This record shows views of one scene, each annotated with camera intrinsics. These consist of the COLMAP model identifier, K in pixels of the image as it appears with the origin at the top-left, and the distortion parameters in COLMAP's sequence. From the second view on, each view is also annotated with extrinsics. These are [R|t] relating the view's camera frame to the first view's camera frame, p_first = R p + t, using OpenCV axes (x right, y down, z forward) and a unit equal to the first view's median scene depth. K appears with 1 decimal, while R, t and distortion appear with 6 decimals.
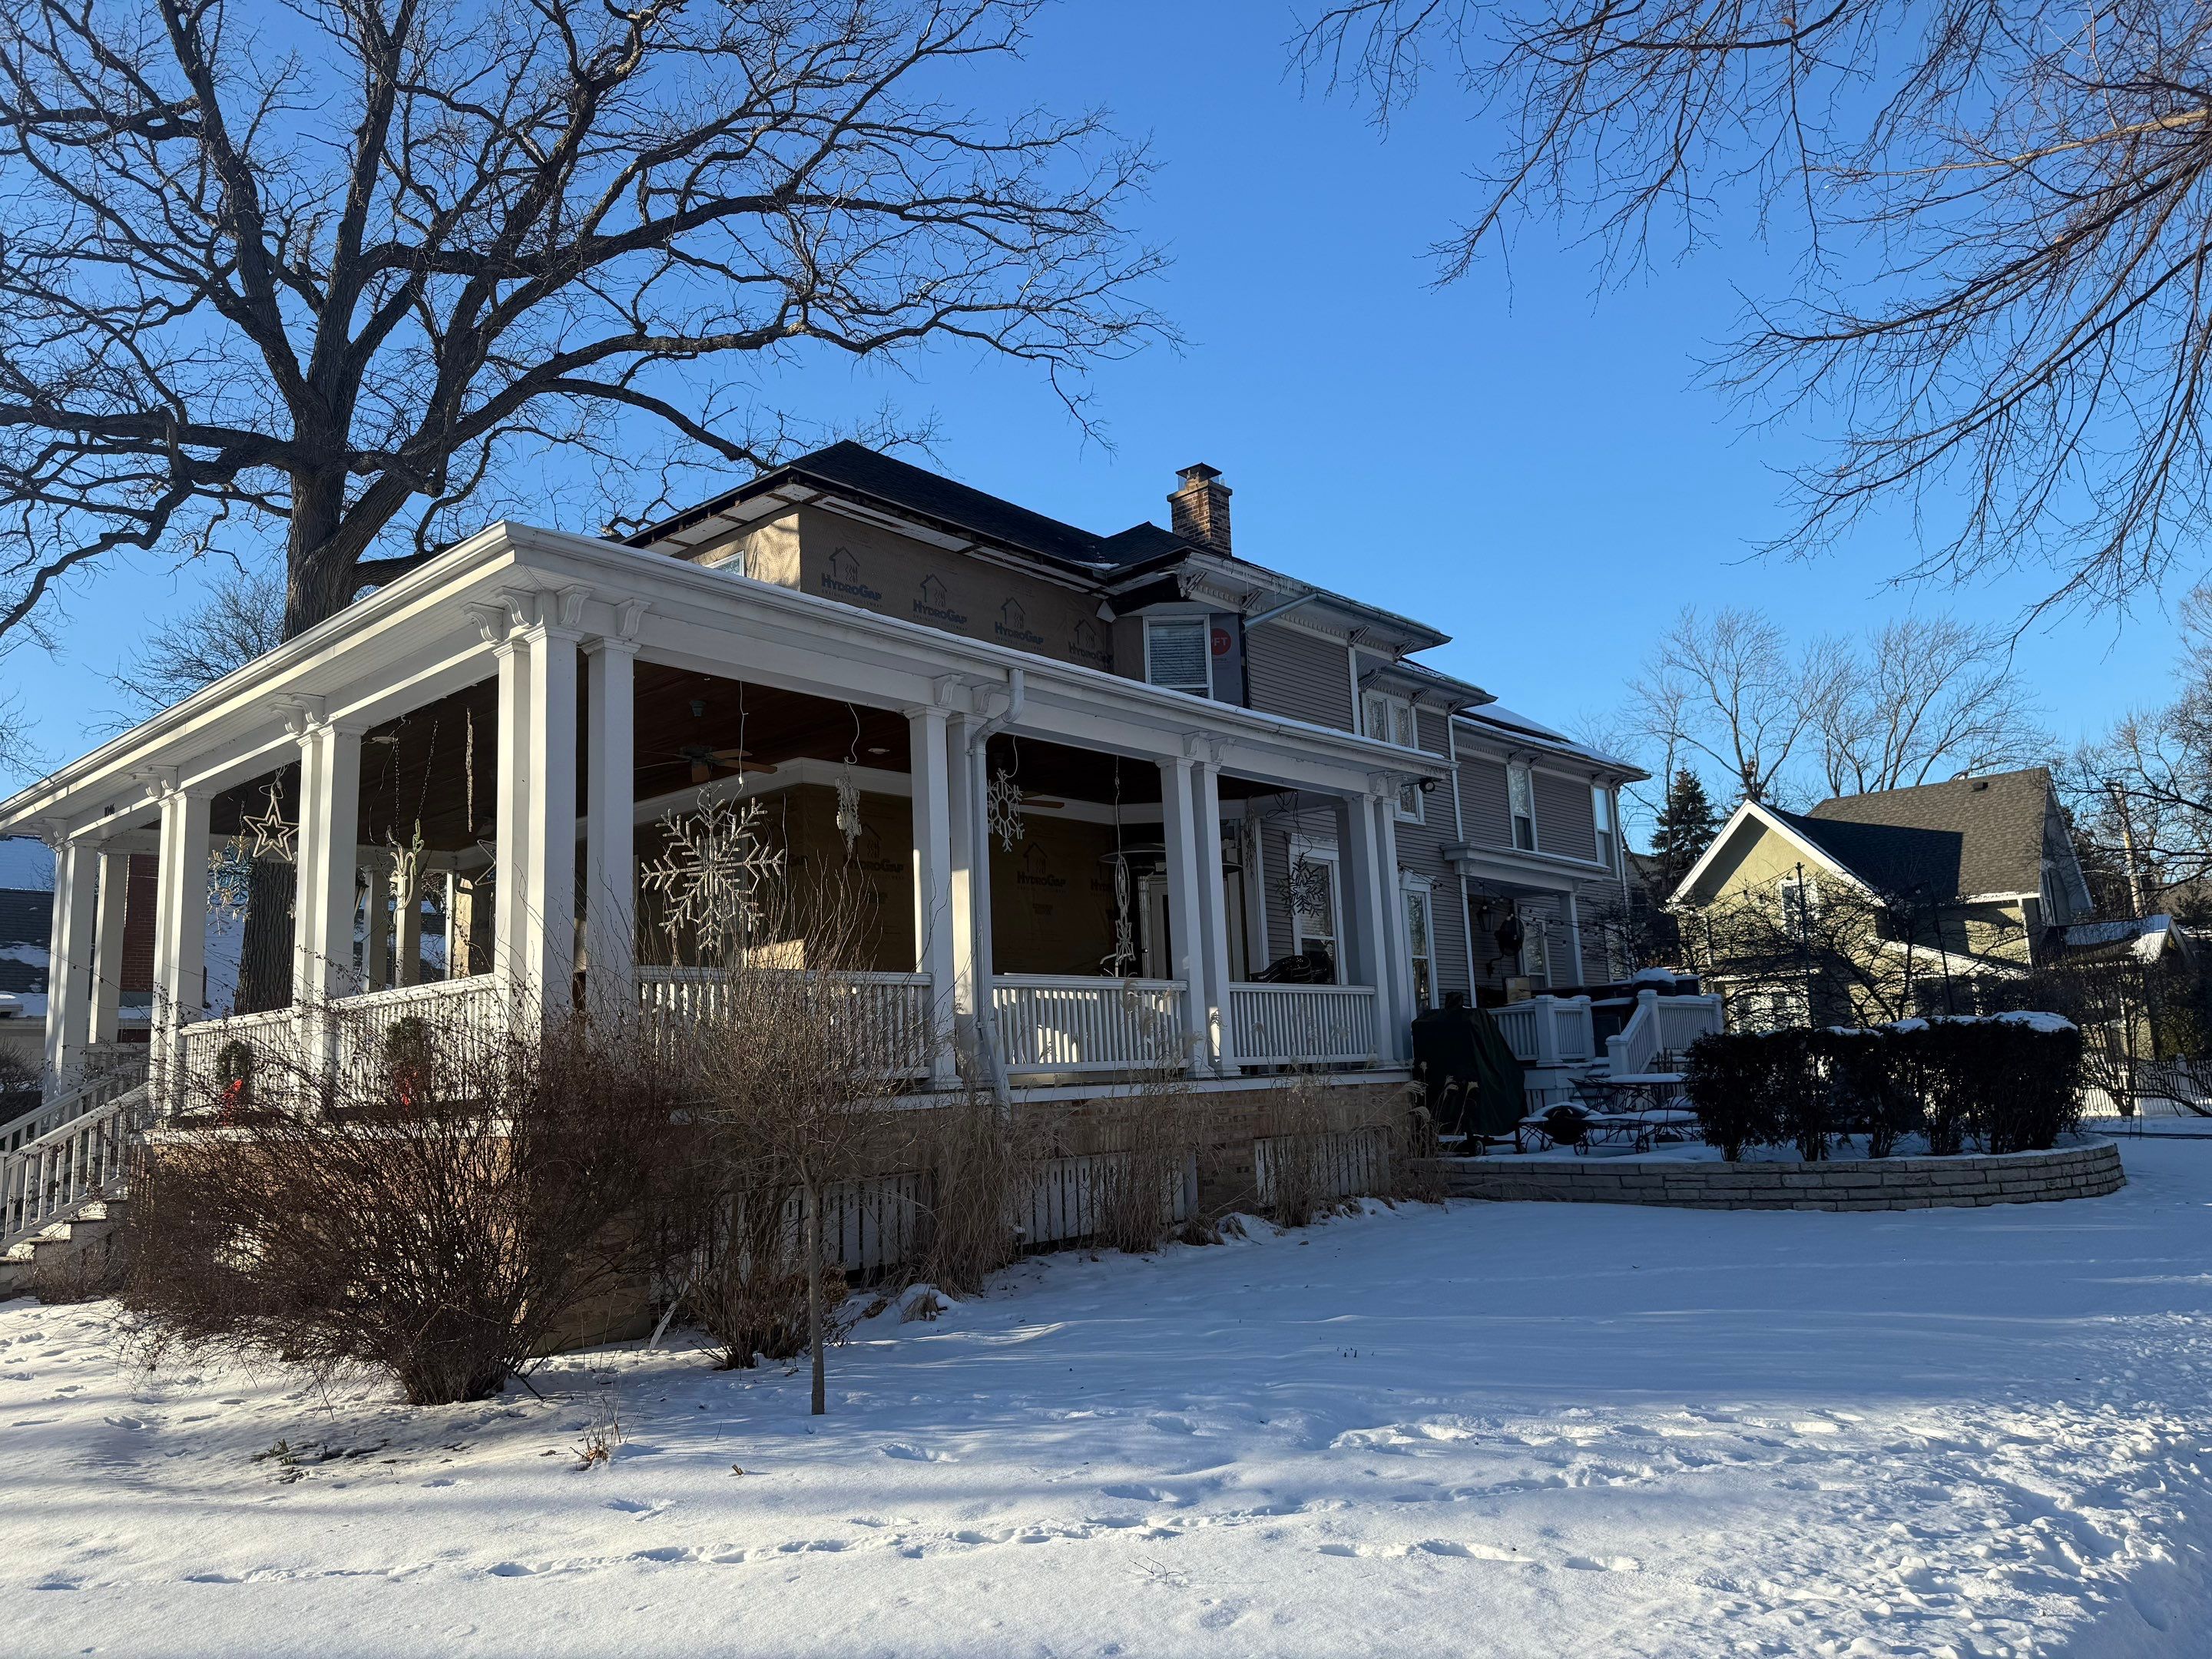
lens RADIAL K [[1535.0, 0, 1076.9], [0, 1535.0, 853.3], [0, 0, 1]] dist [0.094552, -0.140161]
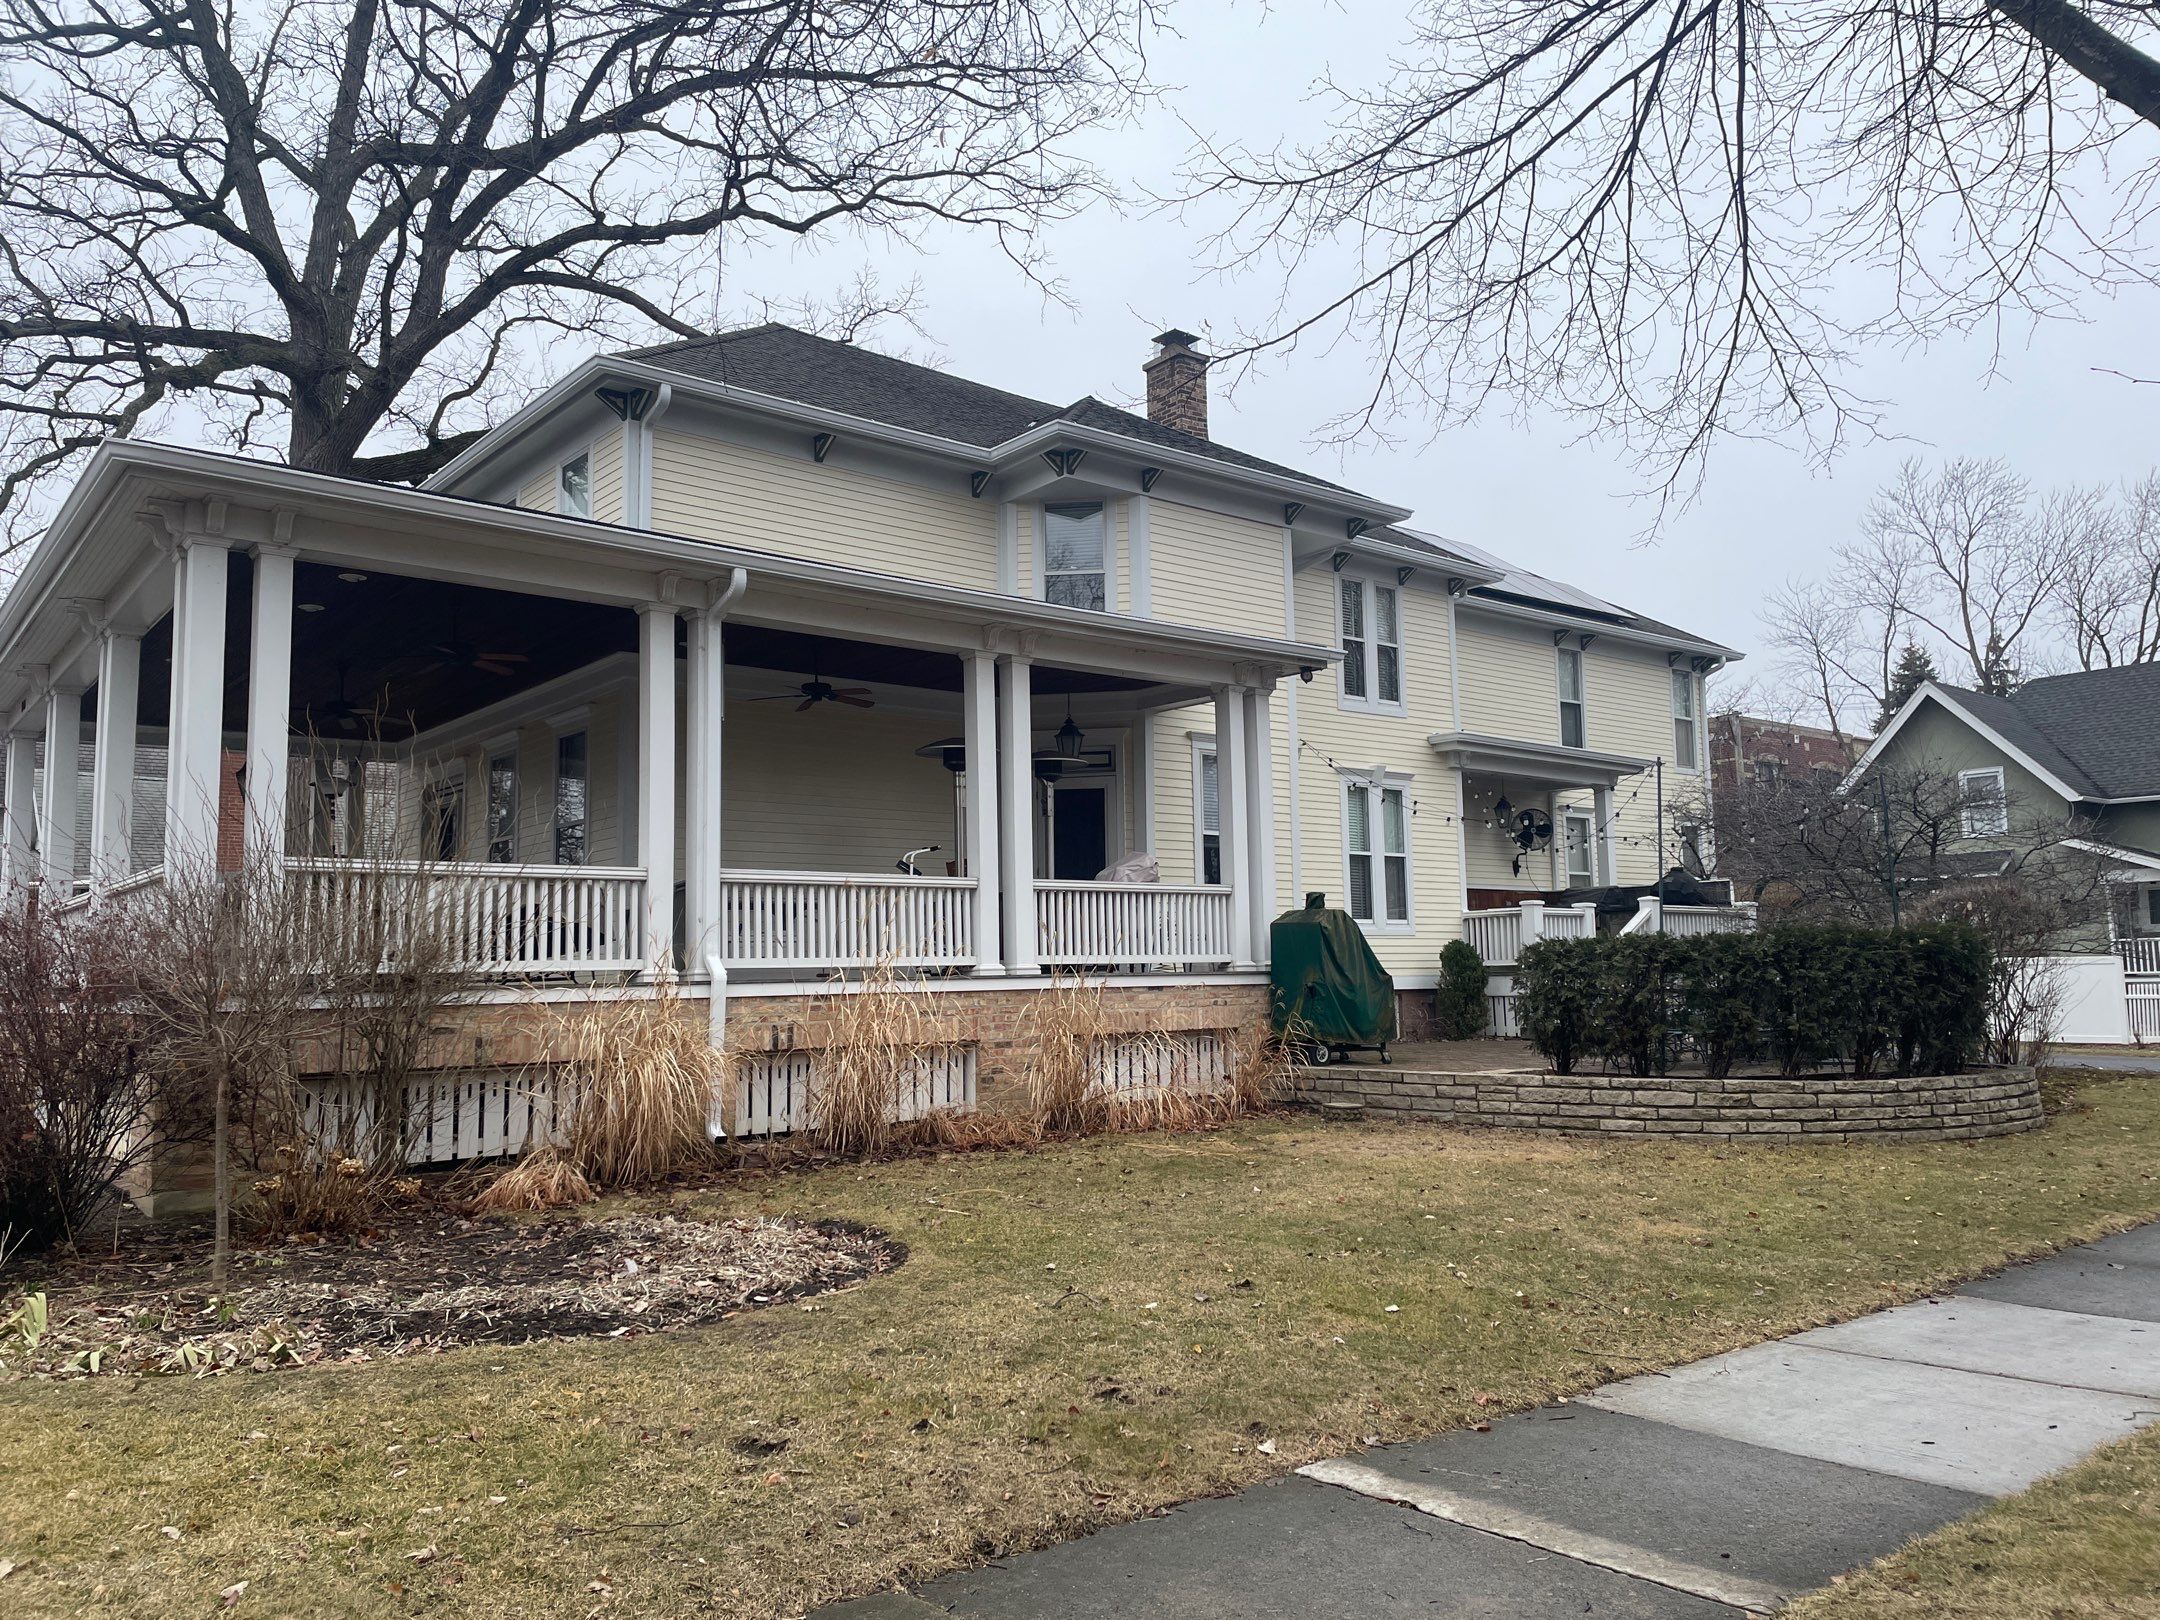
lens RADIAL K [[1610.7, 0, 1080.0], [0, 1610.7, 810.0], [0, 0, 1]] dist [0.120266, -0.162947]
pose [[0.988947, 0.005477, -0.148169, 0.175105], [0.000994, 0.999050, 0.043567, -0.003419], [0.148267, -0.043232, 0.988002, -0.006628]]
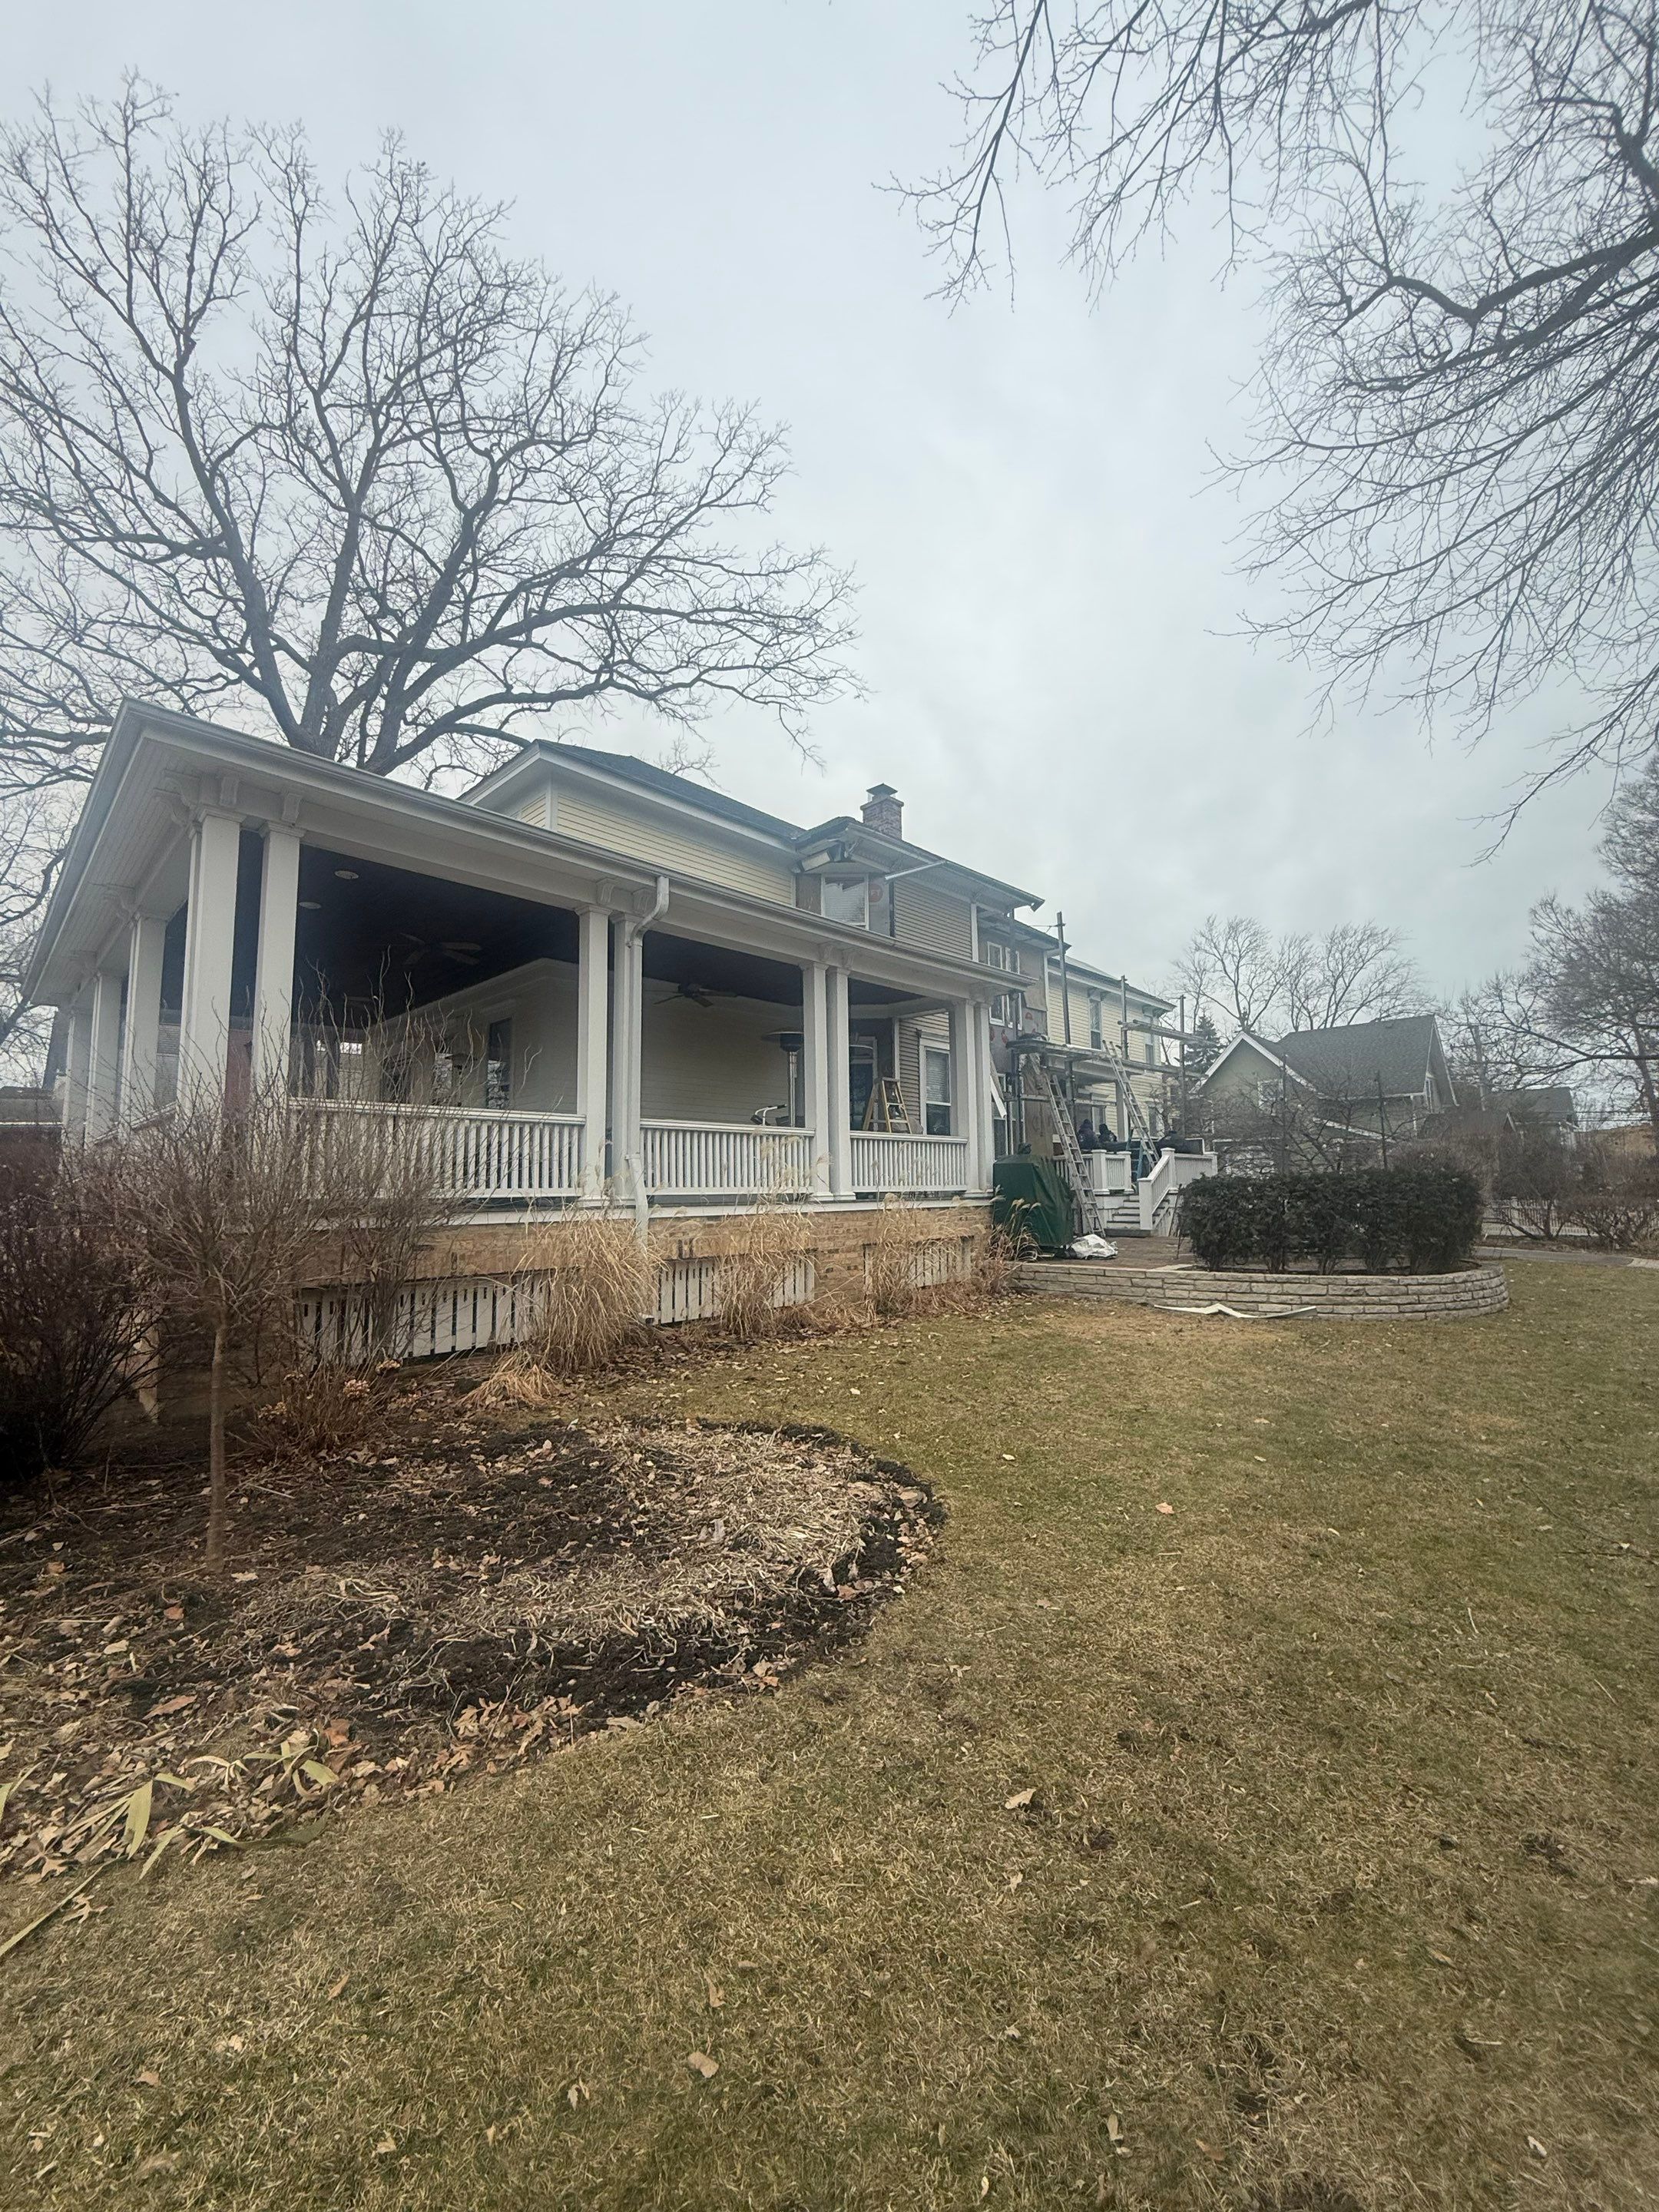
lens RADIAL K [[870.9, 0, 826.2], [0, 870.9, 1103.8], [0, 0, 1]] dist [-0.000843, -0.000215]
pose [[0.999021, 0.025854, -0.035898, 0.065369], [-0.024102, 0.998537, 0.048403, 0.014779], [0.037097, -0.047490, 0.998183, 0.147436]]
